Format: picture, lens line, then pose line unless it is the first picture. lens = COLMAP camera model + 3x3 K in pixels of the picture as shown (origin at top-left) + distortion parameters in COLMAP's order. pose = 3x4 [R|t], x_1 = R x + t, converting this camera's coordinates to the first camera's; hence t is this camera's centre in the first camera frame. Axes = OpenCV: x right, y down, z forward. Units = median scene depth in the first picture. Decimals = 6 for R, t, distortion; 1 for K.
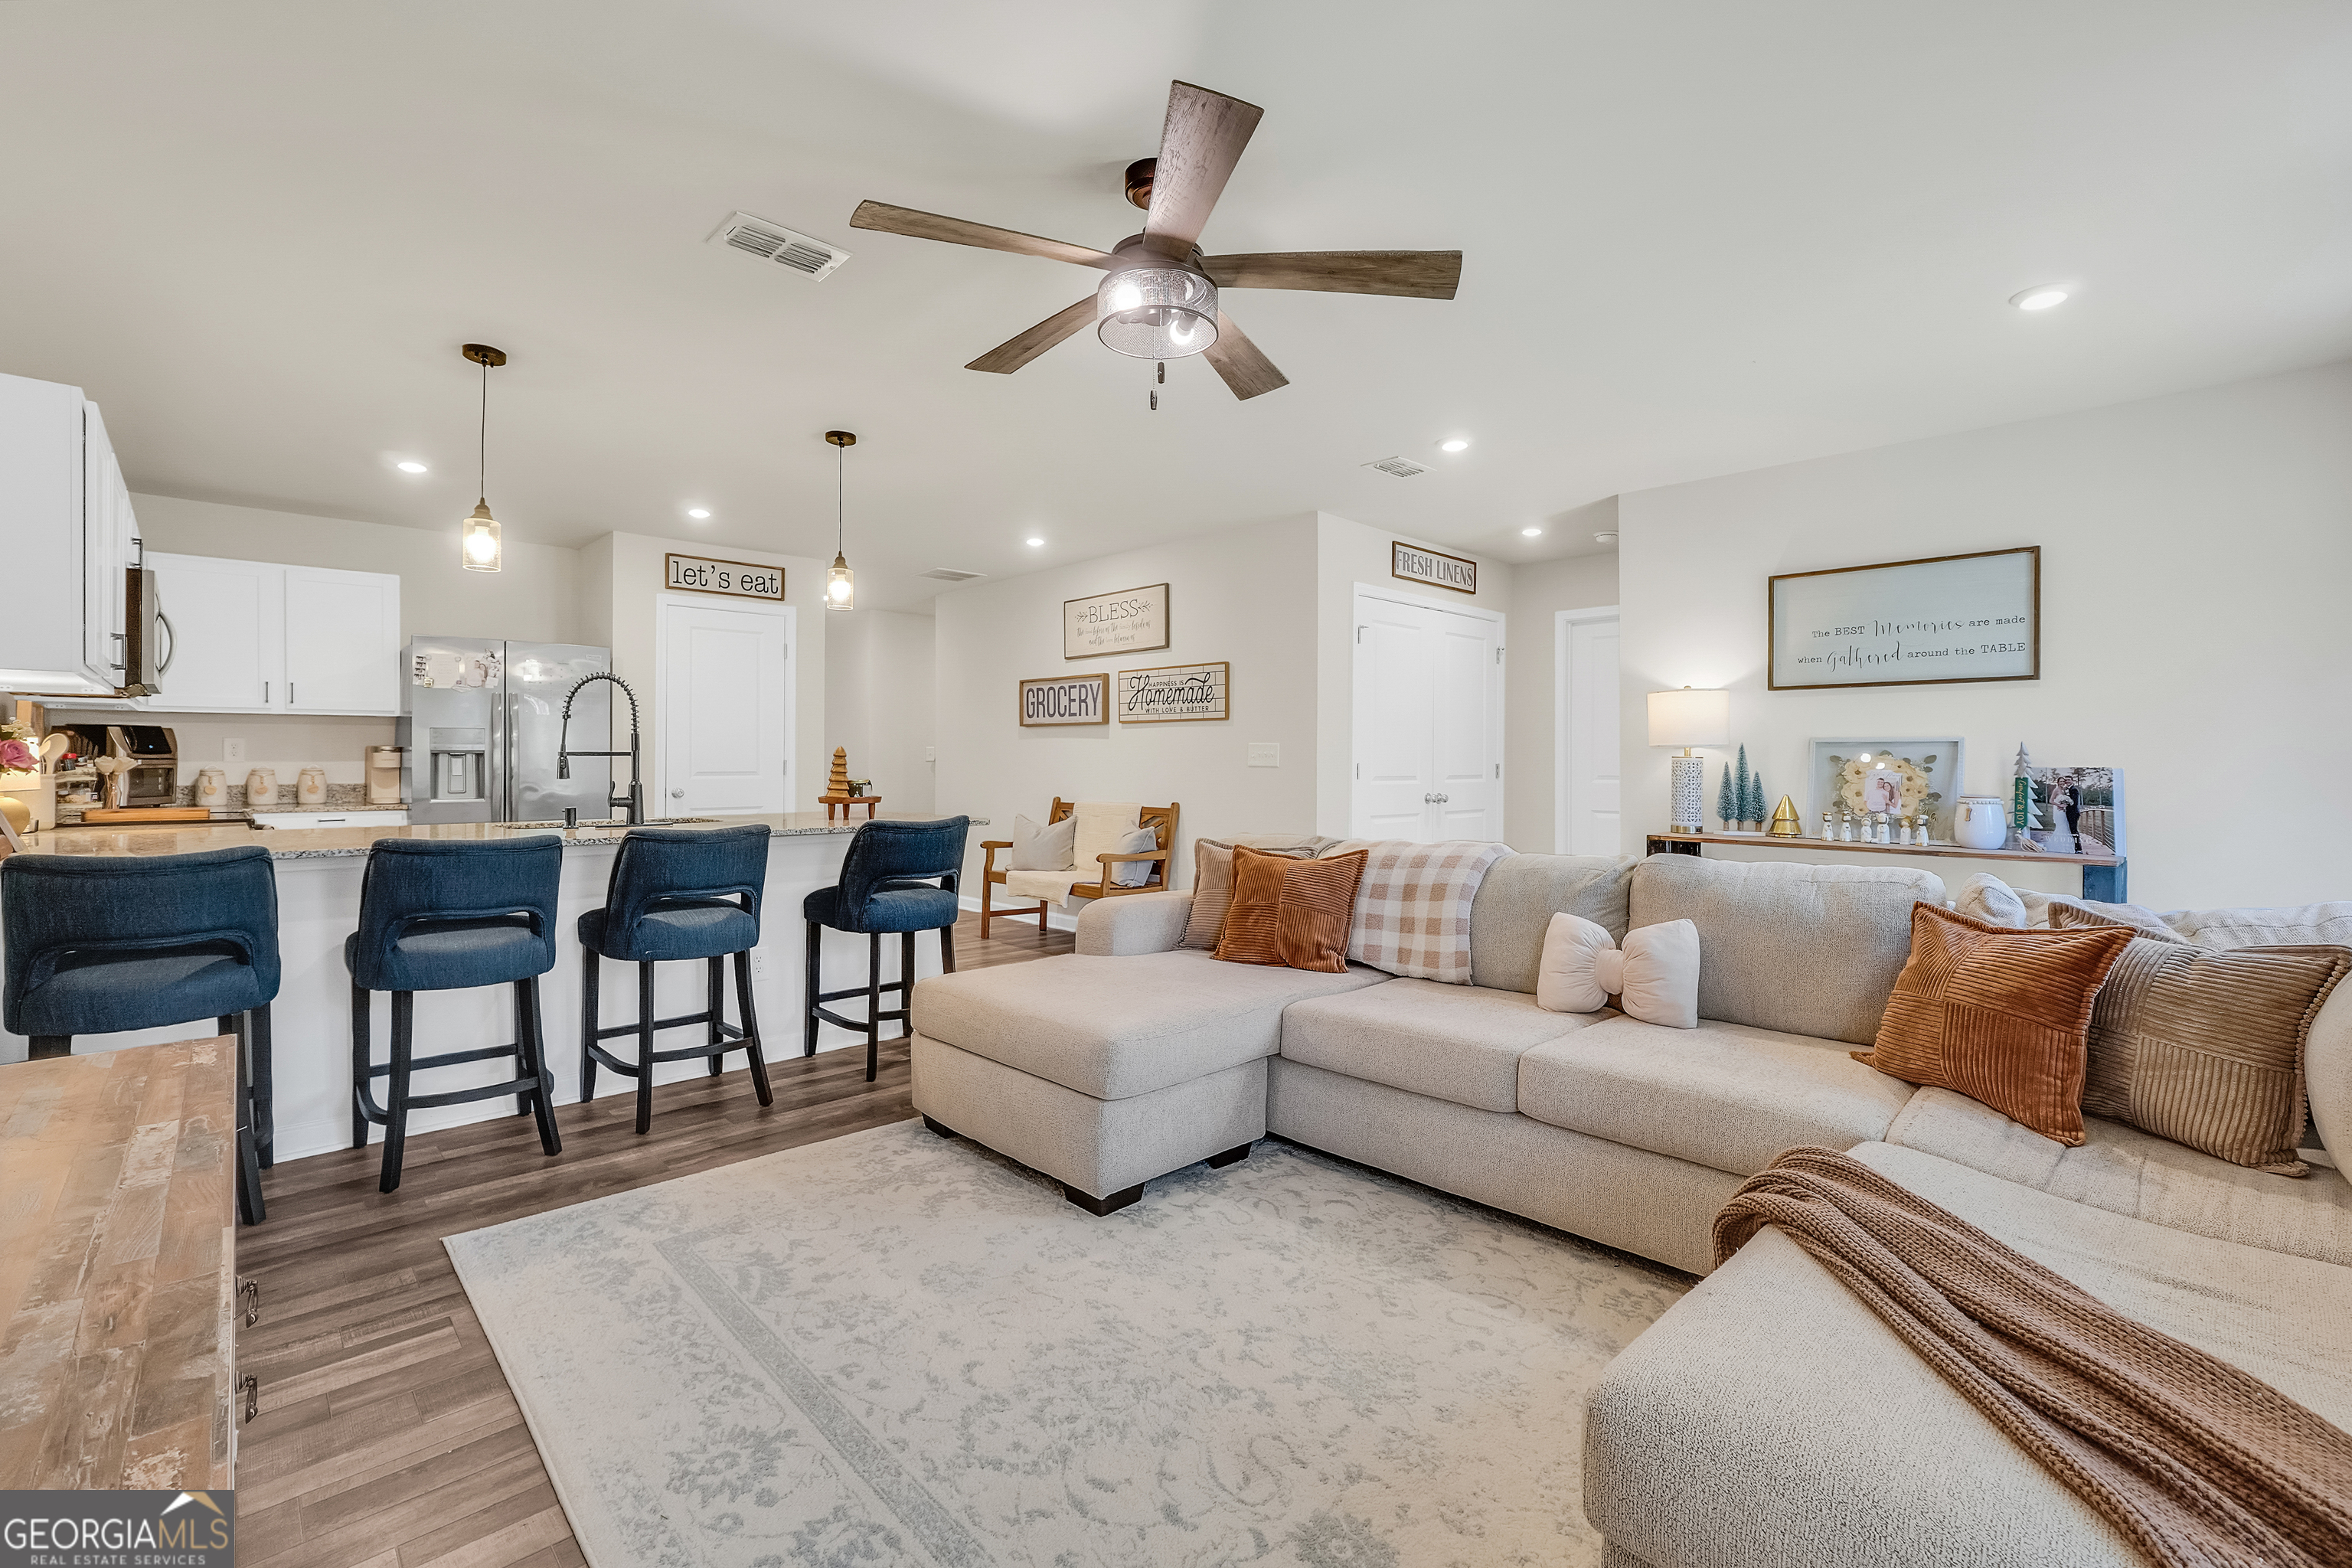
lens RADIAL K [[1026.1, 0, 1166.9], [0, 1026.1, 751.2], [0, 0, 1]] dist [-0.000751, 0.000014]
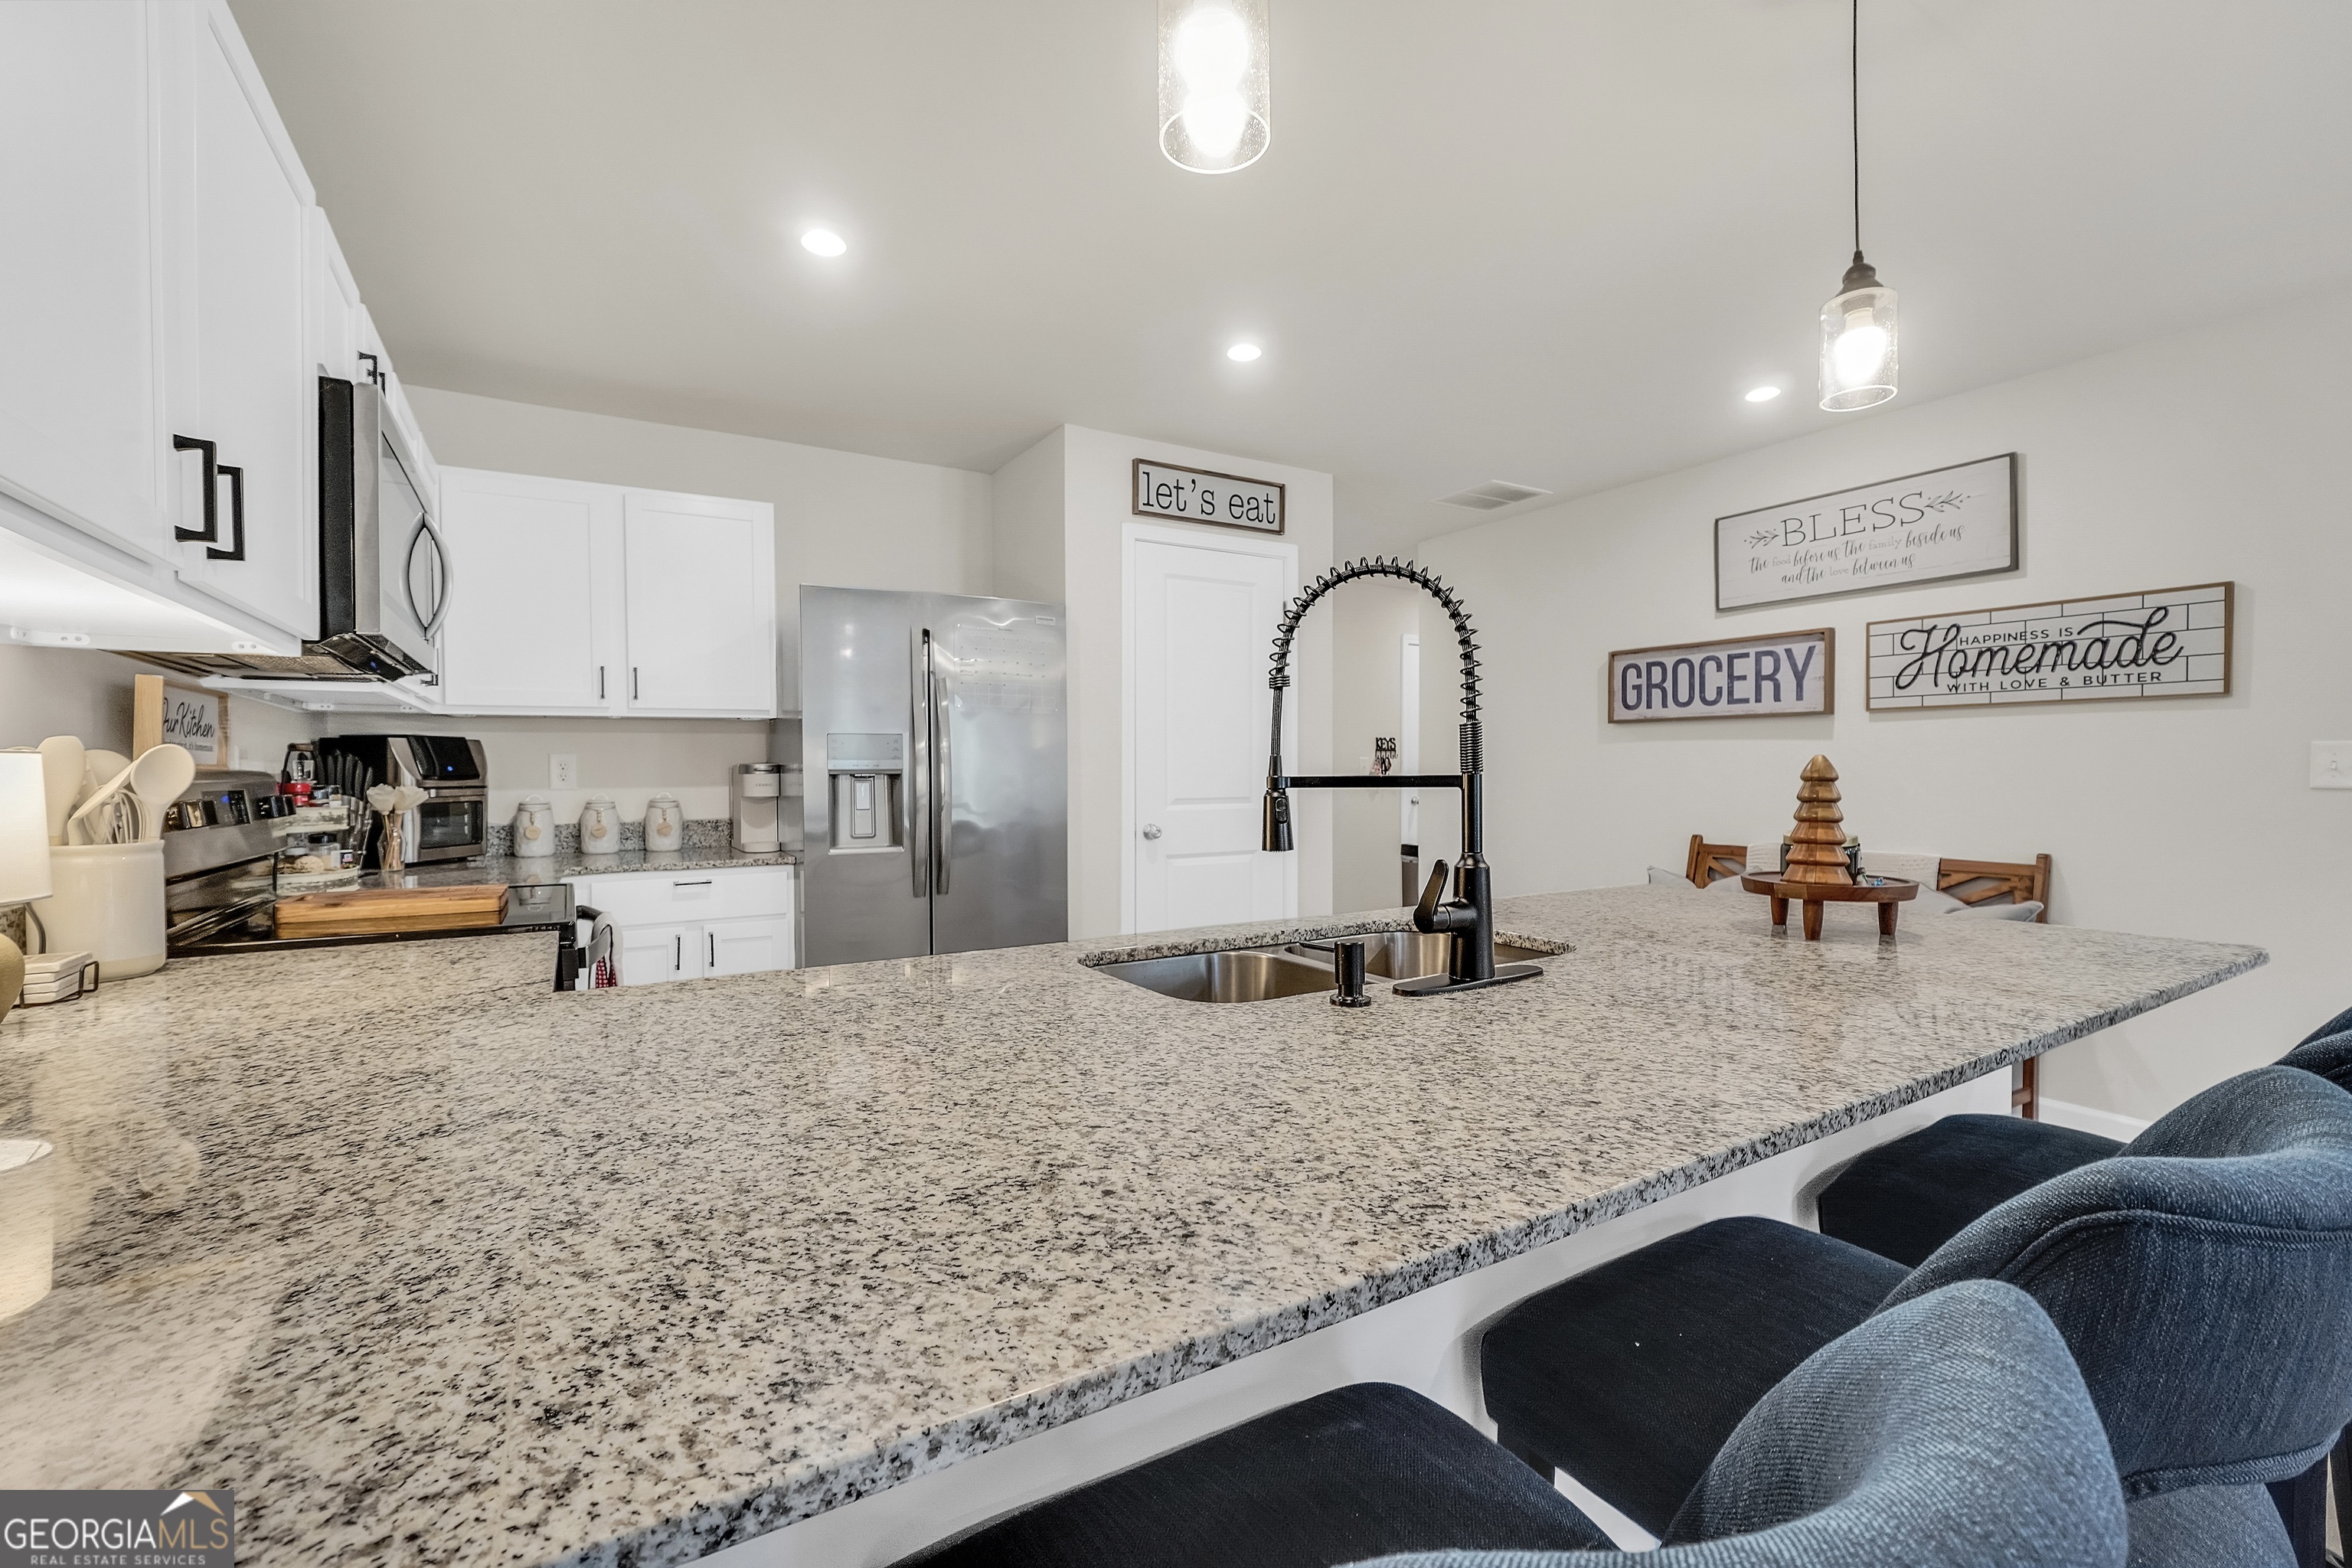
lens RADIAL K [[1000.4, 0, 1174.0], [0, 1000.4, 778.7], [0, 0, 1]] dist [-0.016641, 0.006089]
pose [[0.977779, -0.006604, -0.209536, -0.360151], [0.010362, 0.999804, 0.016842, -0.003474], [0.209384, -0.018639, 0.977656, 0.421353]]
